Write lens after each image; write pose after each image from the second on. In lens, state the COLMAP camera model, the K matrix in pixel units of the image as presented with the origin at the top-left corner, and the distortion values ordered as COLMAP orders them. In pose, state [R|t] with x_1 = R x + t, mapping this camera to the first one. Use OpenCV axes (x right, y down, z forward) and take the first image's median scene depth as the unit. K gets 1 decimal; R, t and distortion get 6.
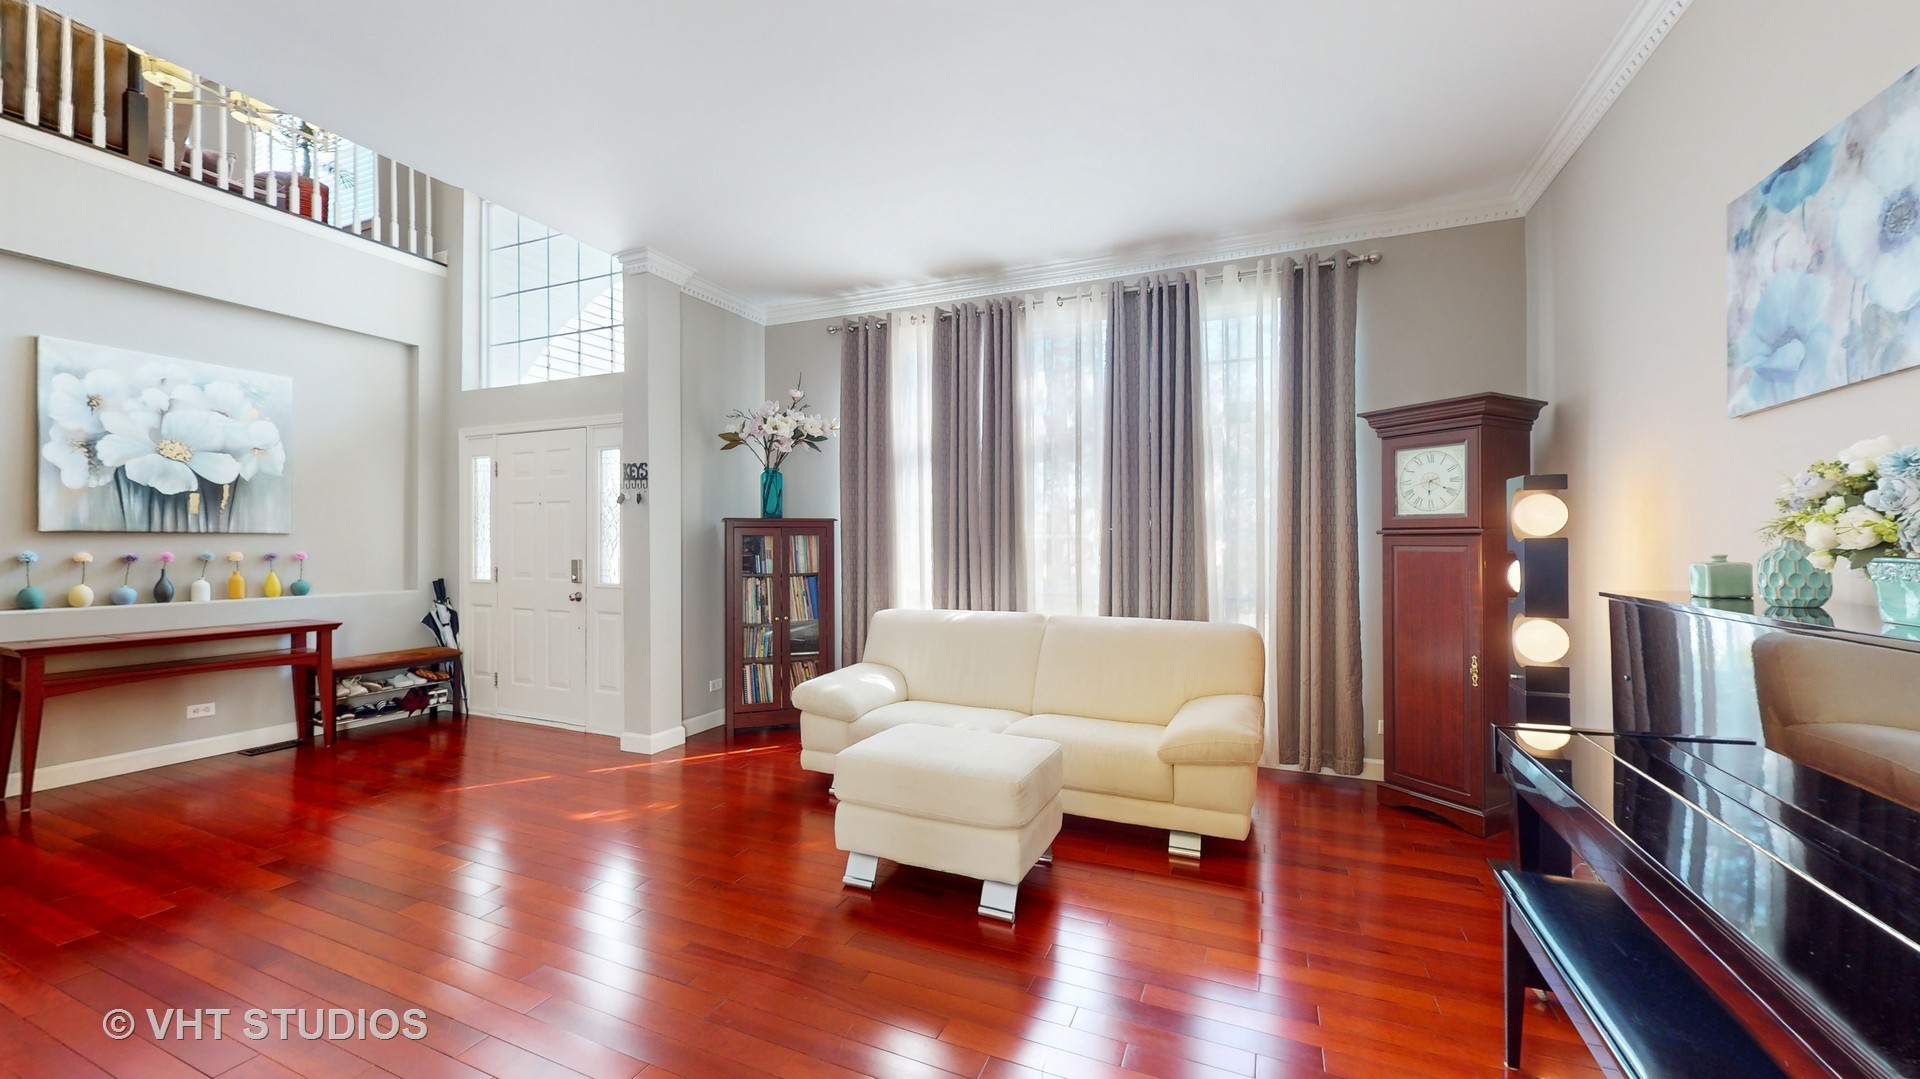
lens RADIAL K [[721.1, 0, 960.8], [0, 721.1, 540.5], [0, 0, 1]] dist [-0.000741, 0.001139]
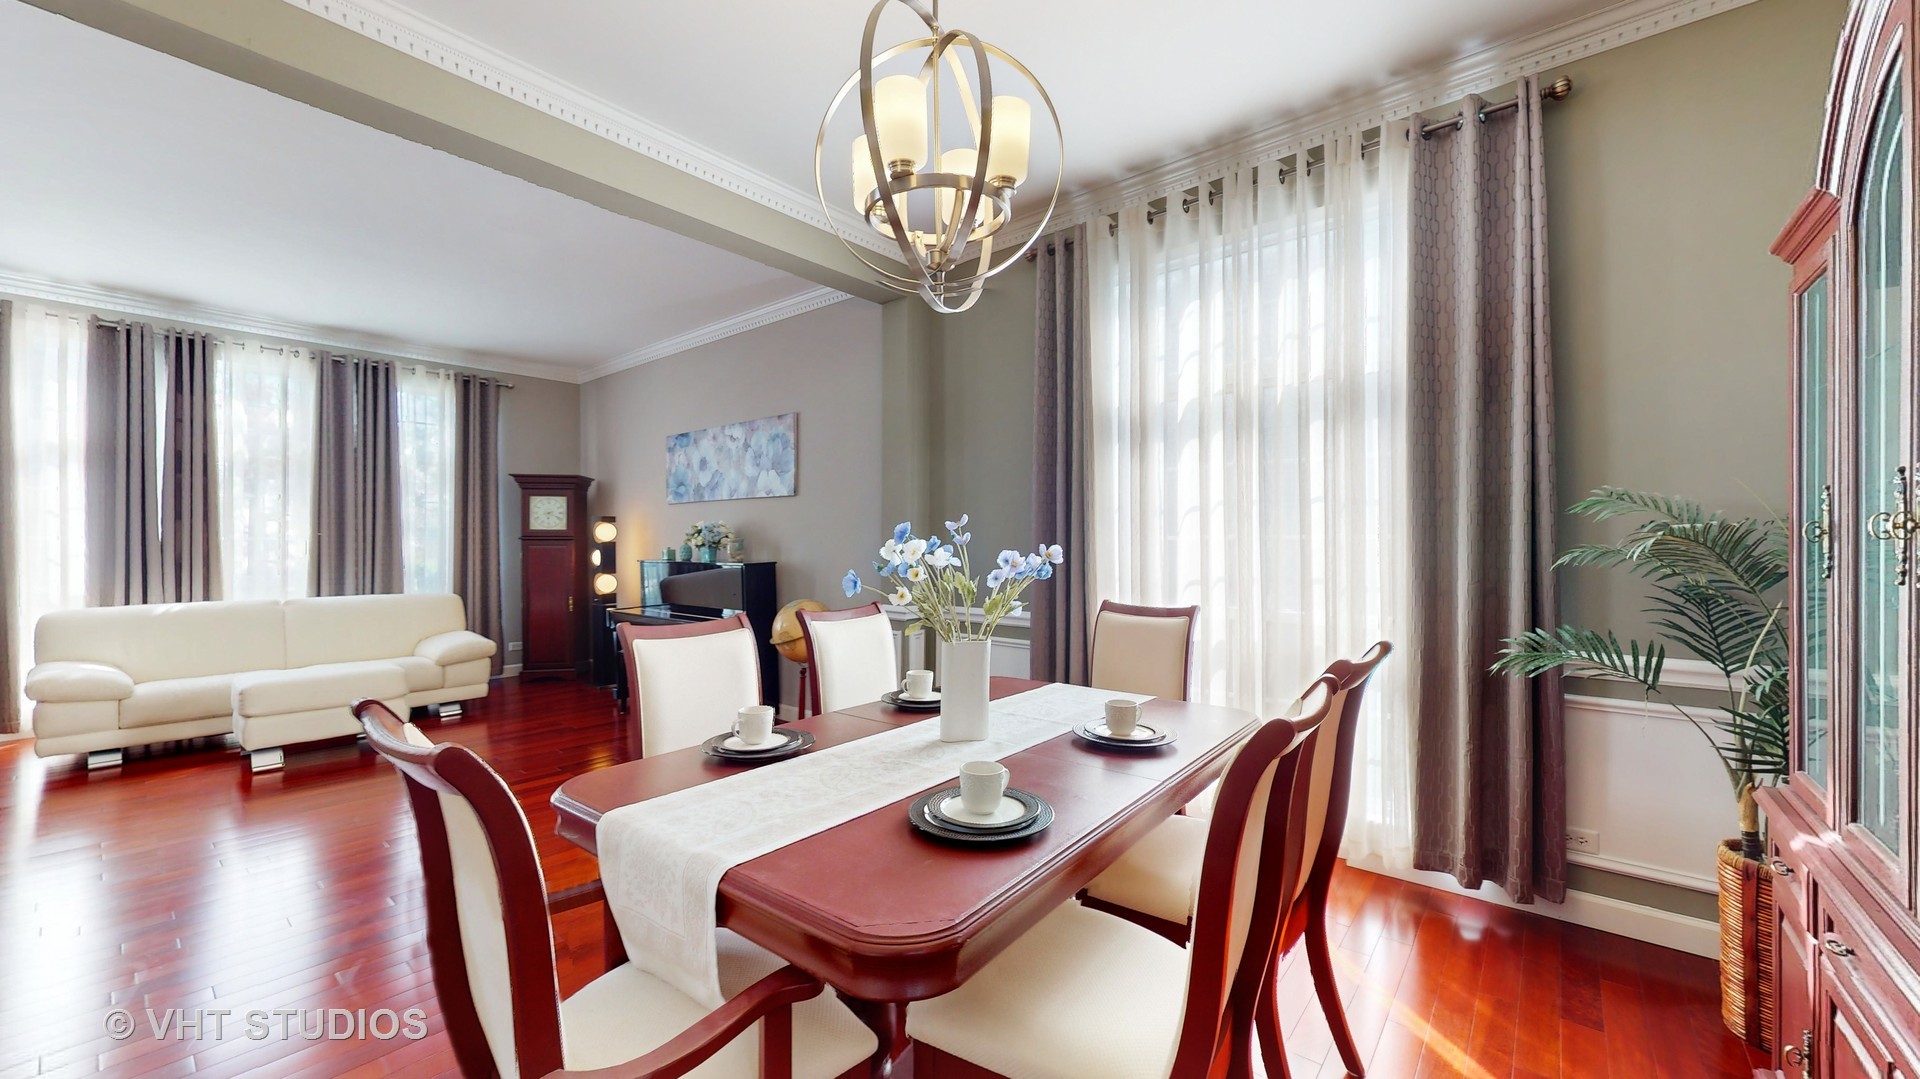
lens RADIAL K [[721.1, 0, 964.3], [0, 721.1, 533.8], [0, 0, 1]] dist [-0.000741, 0.001139]
pose [[0.280037, 0.009795, 0.959939, -0.790861], [-0.002728, 0.999952, -0.009407, -0.006603], [-0.959985, 0.000016, 0.280050, -0.560327]]
